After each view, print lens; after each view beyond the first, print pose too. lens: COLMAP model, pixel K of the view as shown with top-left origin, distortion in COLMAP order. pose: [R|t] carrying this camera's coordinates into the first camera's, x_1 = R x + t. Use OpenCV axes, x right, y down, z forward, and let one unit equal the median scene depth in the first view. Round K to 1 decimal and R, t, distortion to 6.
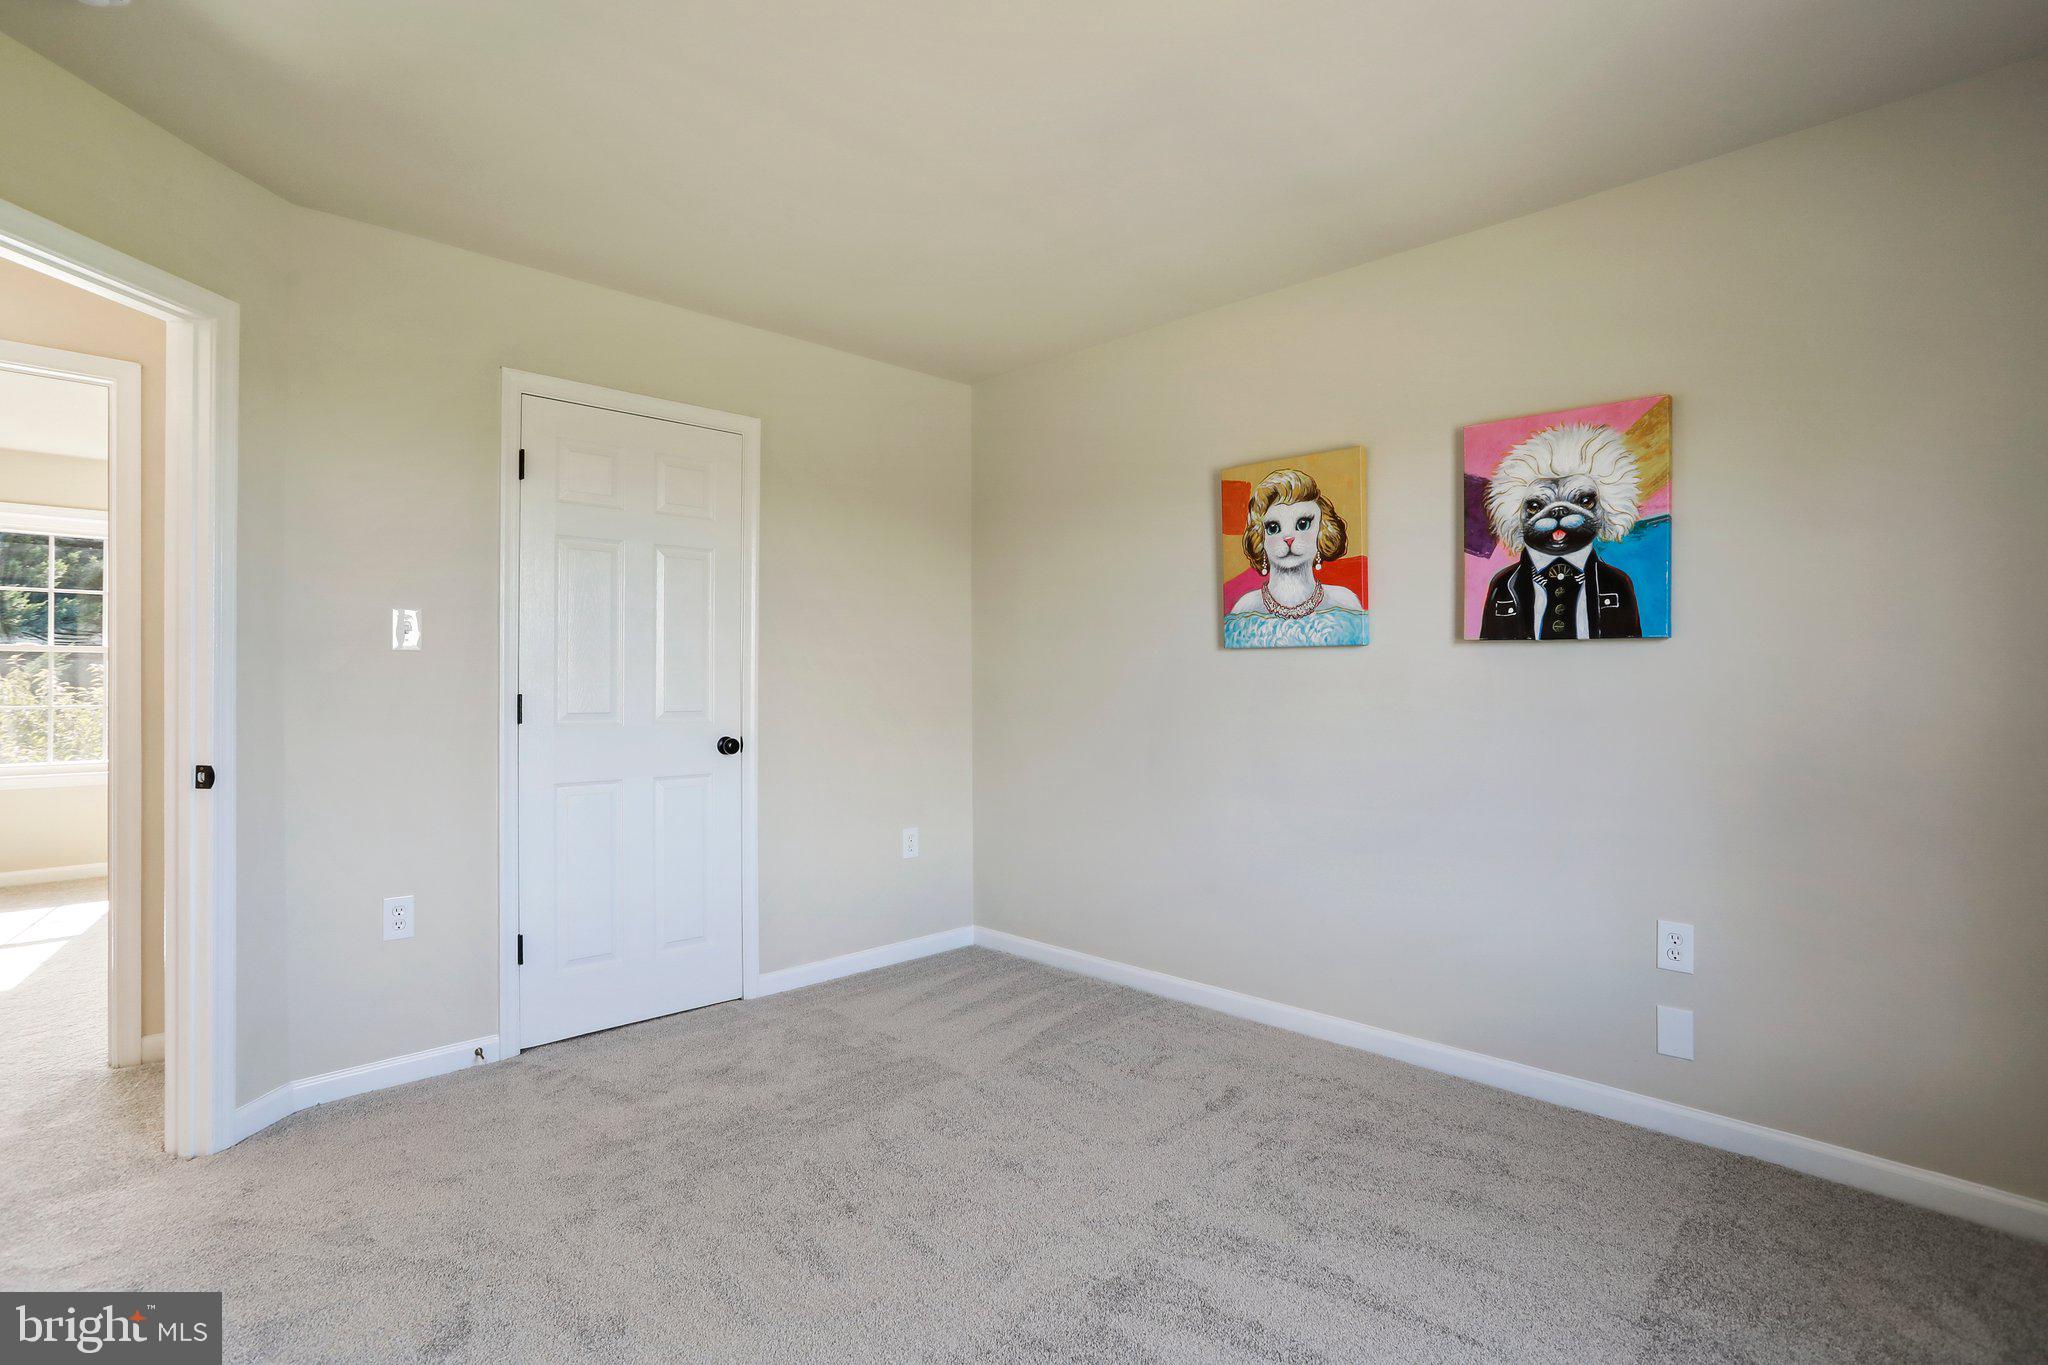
lens RADIAL K [[992.0, 0, 1034.3], [0, 992.0, 672.6], [0, 0, 1]] dist [-0.052666, 0.024539]
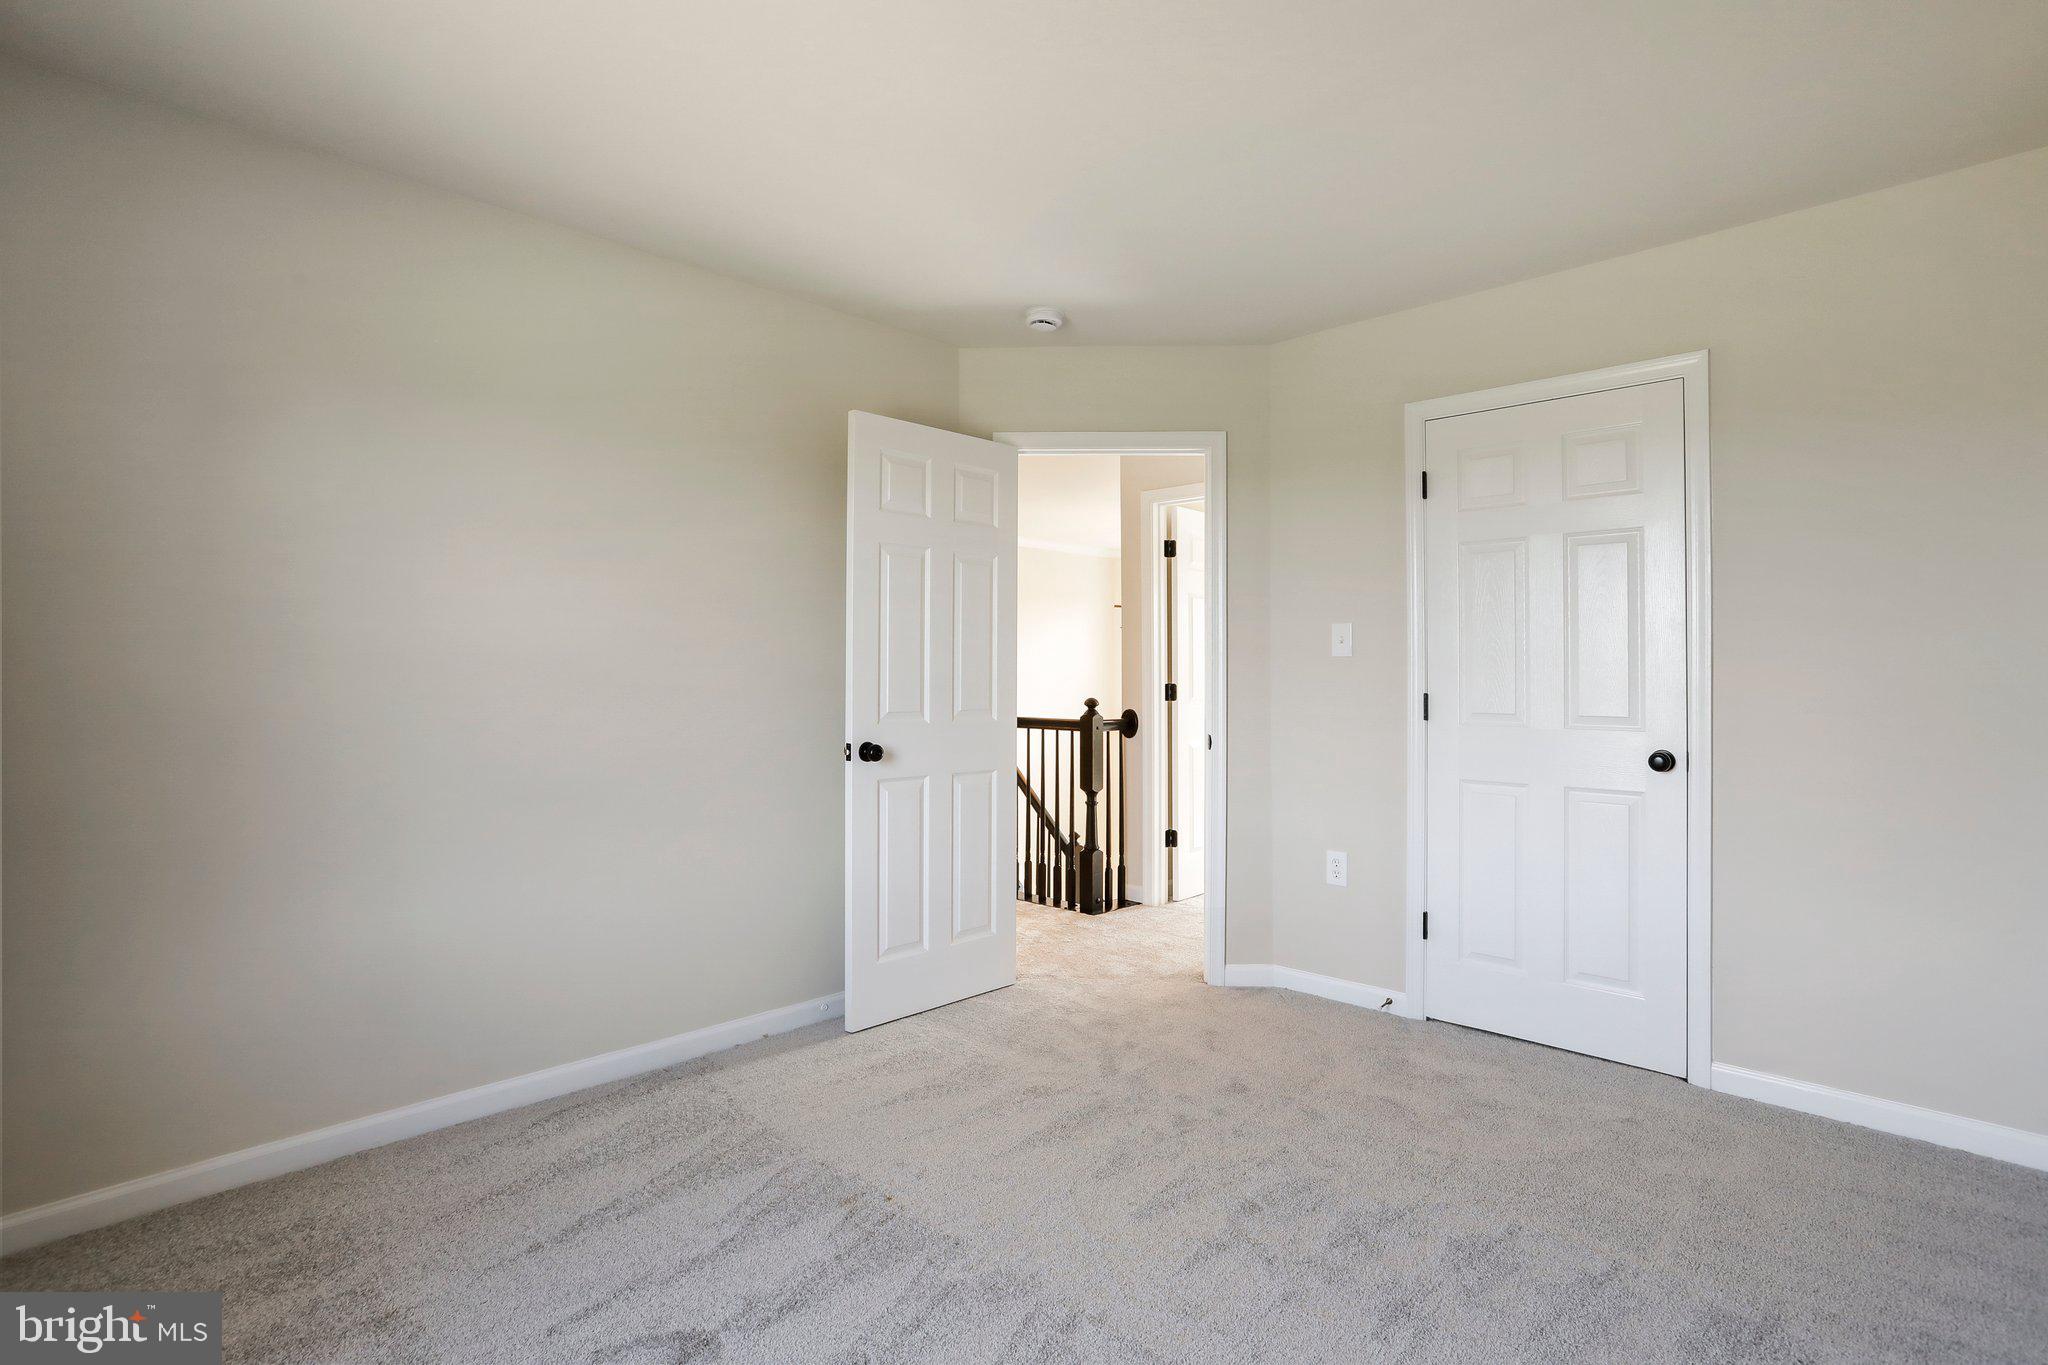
lens RADIAL K [[992.0, 0, 1034.3], [0, 992.0, 672.6], [0, 0, 1]] dist [-0.052666, 0.024539]
pose [[0.014337, -0.002957, -0.999893, 0.583247], [0.007226, 0.999970, -0.002854, -0.002266], [0.999871, -0.007184, 0.014358, 0.552356]]
